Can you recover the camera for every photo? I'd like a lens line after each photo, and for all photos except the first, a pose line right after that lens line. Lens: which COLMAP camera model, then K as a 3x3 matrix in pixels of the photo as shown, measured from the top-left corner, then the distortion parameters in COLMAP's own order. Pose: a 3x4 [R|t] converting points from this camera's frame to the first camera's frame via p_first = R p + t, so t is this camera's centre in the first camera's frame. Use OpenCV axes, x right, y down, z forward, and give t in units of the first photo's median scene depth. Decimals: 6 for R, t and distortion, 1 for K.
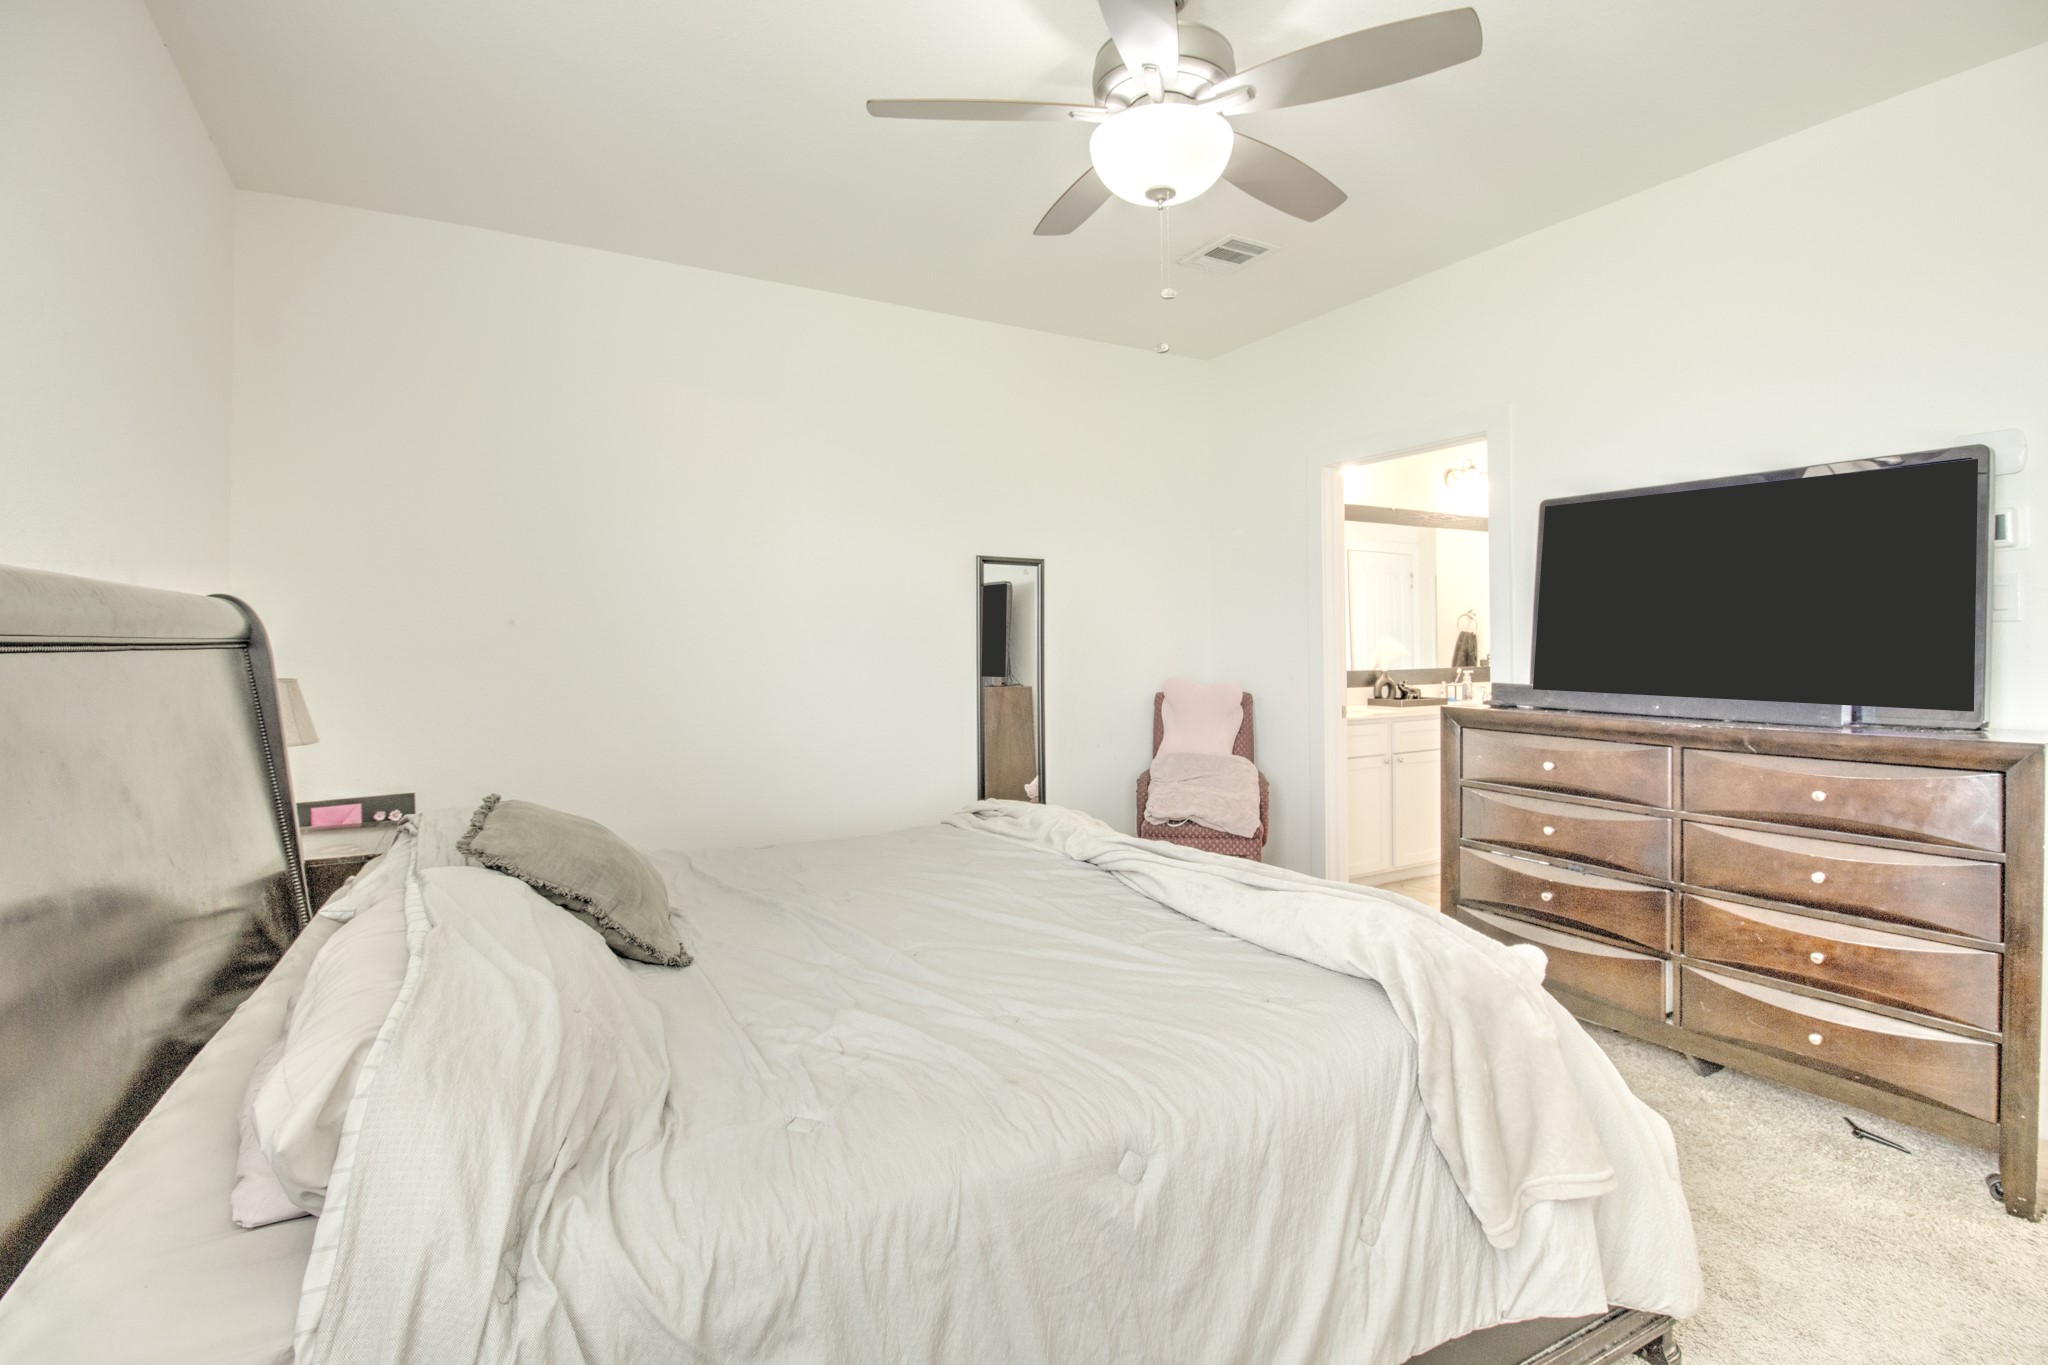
lens RADIAL K [[961.2, 0, 1026.7], [0, 961.2, 655.7], [0, 0, 1]] dist [0.000341, -0.013895]
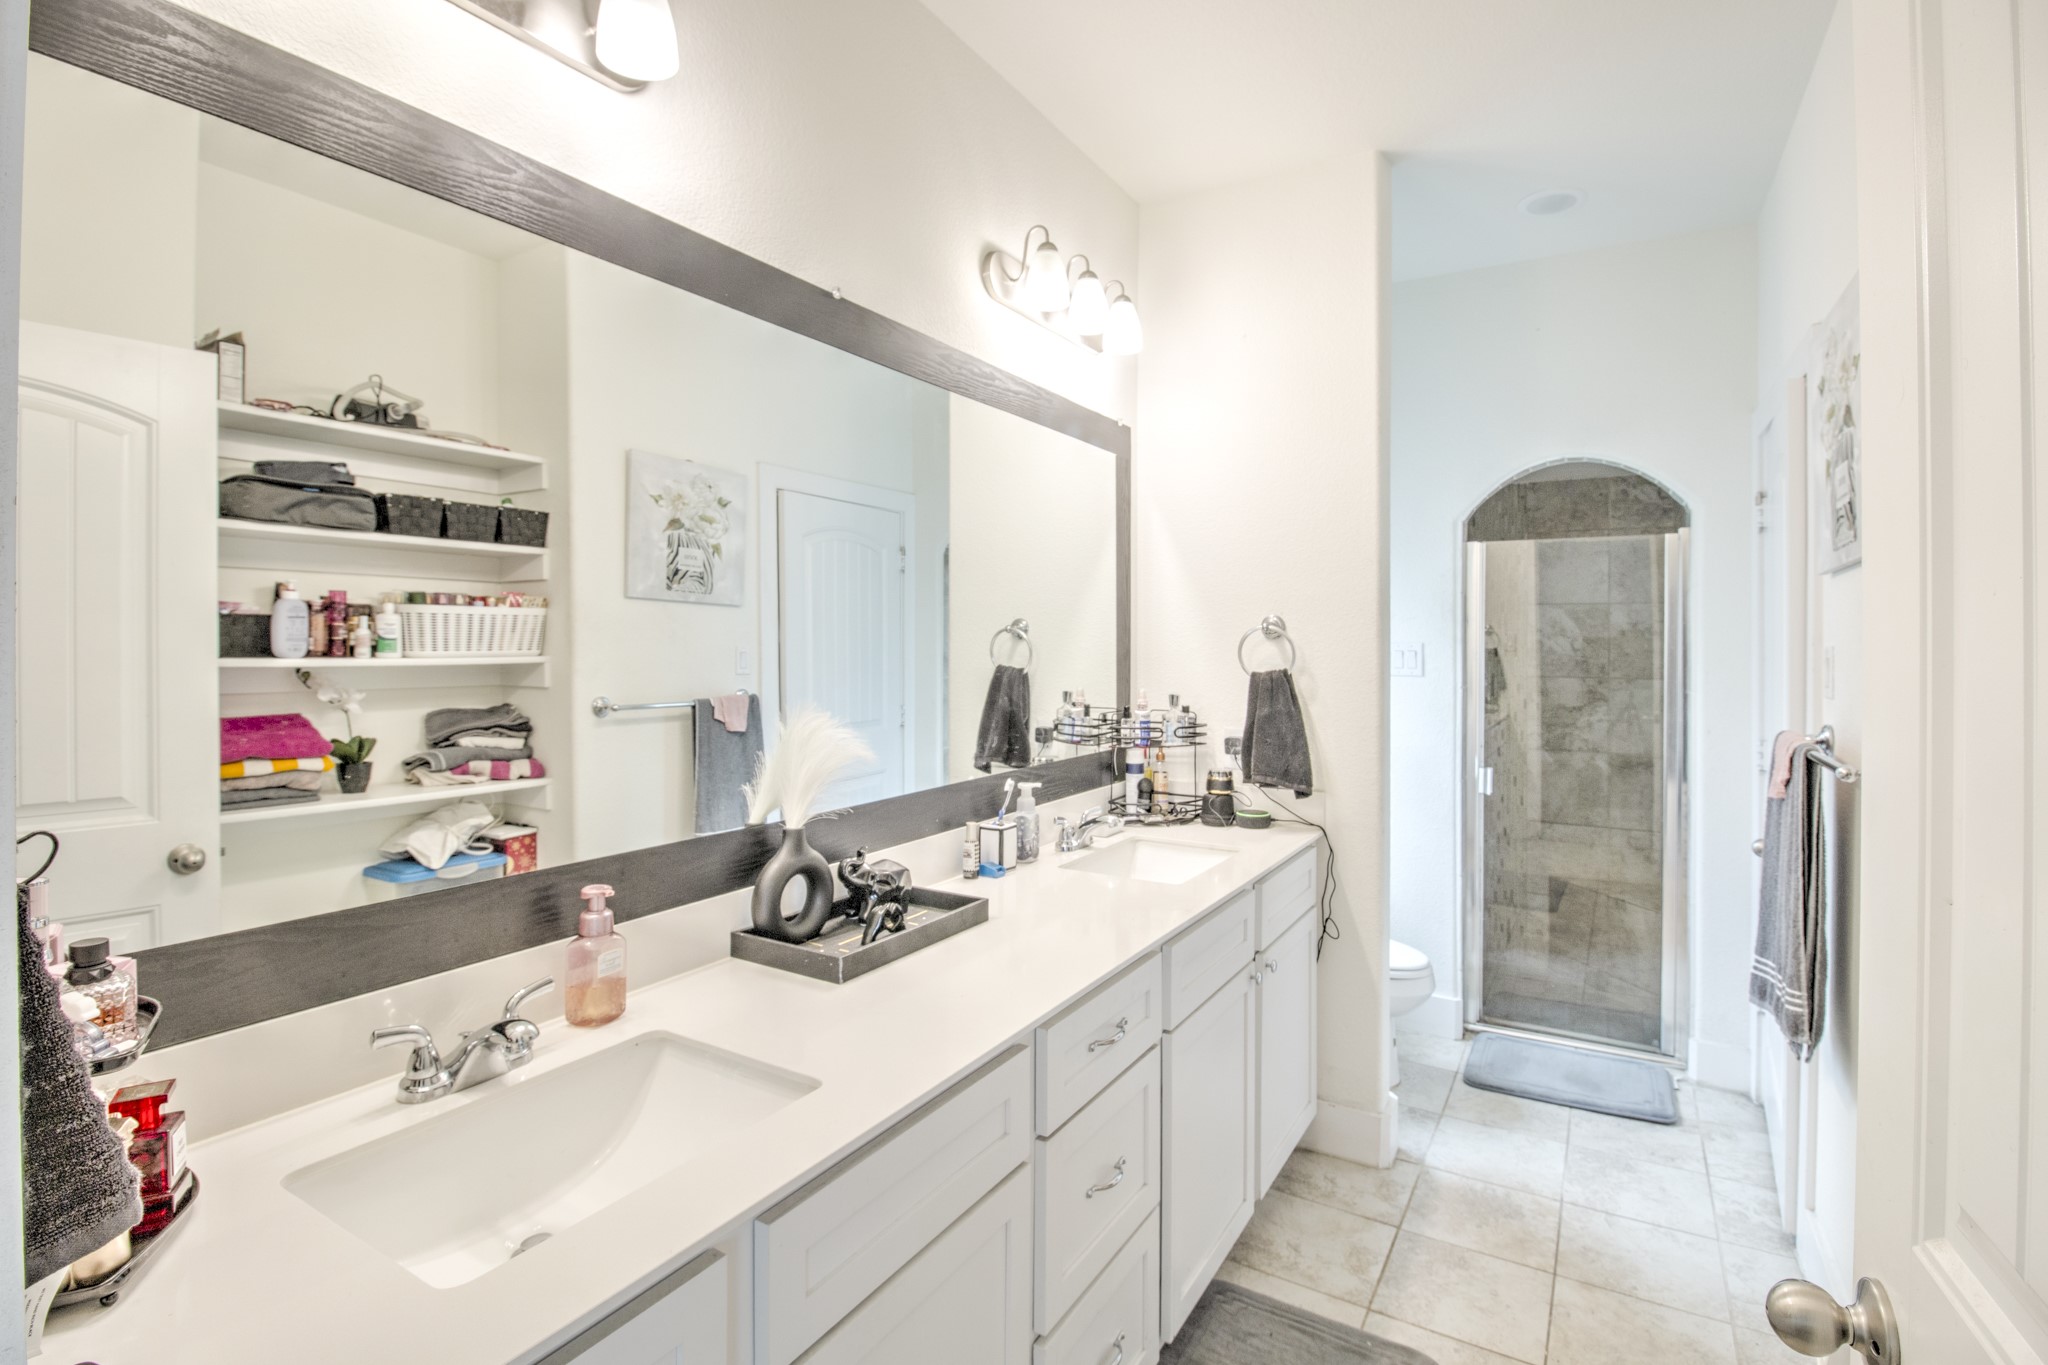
lens RADIAL K [[961.2, 0, 1026.7], [0, 961.2, 655.7], [0, 0, 1]] dist [0.000341, -0.013895]
pose [[0.881514, -0.003083, 0.472148, 0.281044], [0.003922, 0.999992, -0.000793, -0.034276], [-0.472142, 0.002551, 0.881519, 0.669805]]
